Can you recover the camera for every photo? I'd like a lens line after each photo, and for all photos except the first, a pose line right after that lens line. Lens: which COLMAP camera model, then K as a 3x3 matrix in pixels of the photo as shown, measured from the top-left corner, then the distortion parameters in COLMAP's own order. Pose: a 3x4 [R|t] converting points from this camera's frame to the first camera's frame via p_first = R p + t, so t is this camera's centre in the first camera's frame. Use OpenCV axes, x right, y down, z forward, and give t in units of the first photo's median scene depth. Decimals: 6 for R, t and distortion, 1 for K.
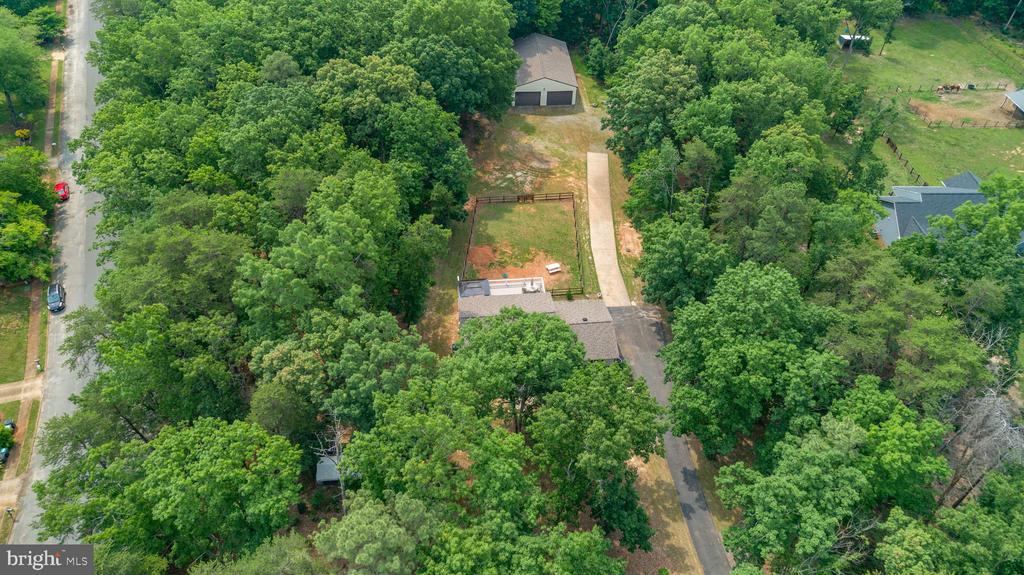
lens RADIAL K [[691.9, 0, 515.1], [0, 691.9, 284.1], [0, 0, 1]] dist [-0.004386, 0.002447]
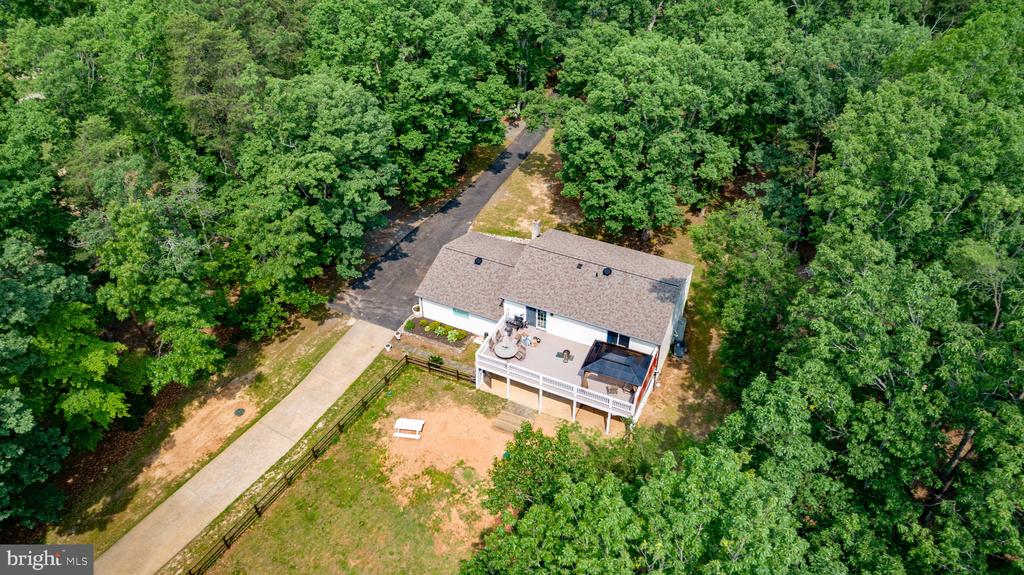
lens RADIAL K [[691.9, 0, 512.4], [0, 691.9, 287.6], [0, 0, 1]] dist [-0.004386, 0.002447]
pose [[-0.851847, -0.348664, 0.390883, -0.155878], [0.362525, 0.146181, 0.920438, -0.451317], [-0.378064, 0.925778, 0.001875, 0.909095]]
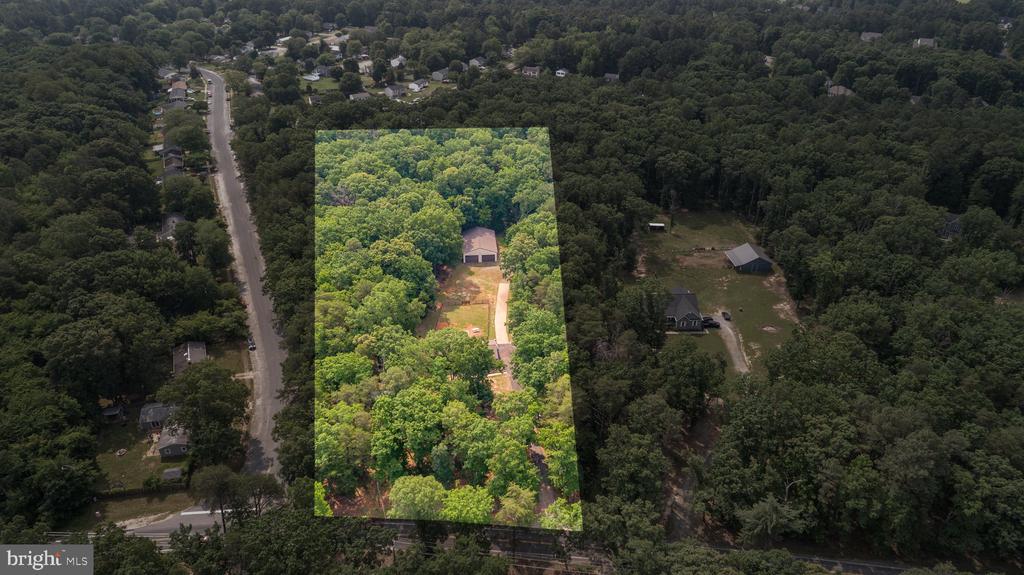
lens RADIAL K [[691.9, 0, 512.1], [0, 691.9, 288.2], [0, 0, 1]] dist [-0.004386, 0.002447]
pose [[0.999784, -0.020372, -0.004035, 0.187288], [0.018737, 0.968644, -0.247746, 0.400840], [0.008955, 0.247617, 0.968817, -1.167210]]
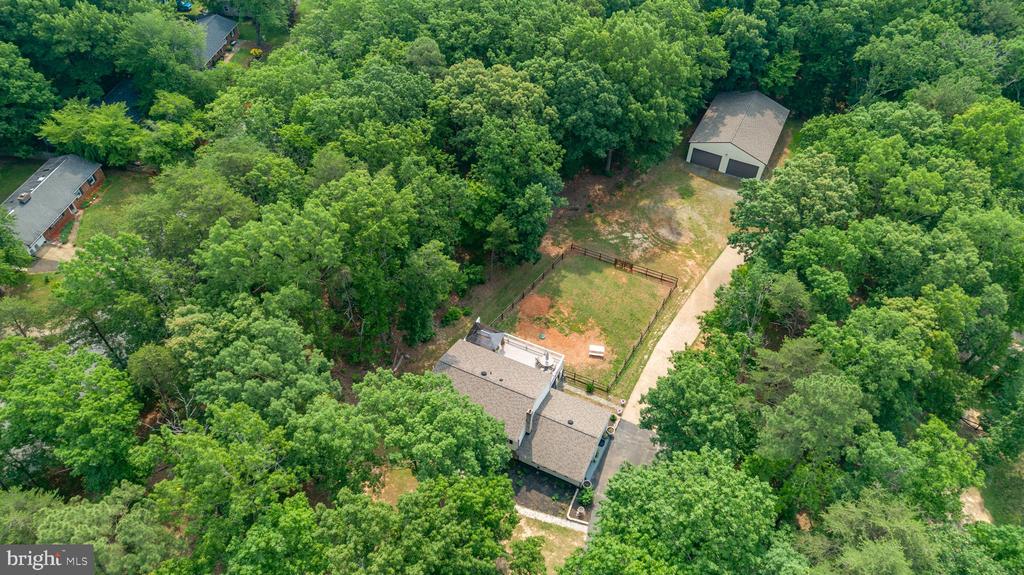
lens RADIAL K [[691.9, 0, 511.8], [0, 691.9, 286.7], [0, 0, 1]] dist [-0.004386, 0.002447]
pose [[0.850210, 0.373832, -0.370666, 0.264021], [-0.374534, 0.924324, 0.073135, -0.124729], [0.369956, 0.076647, 0.925882, 0.154595]]
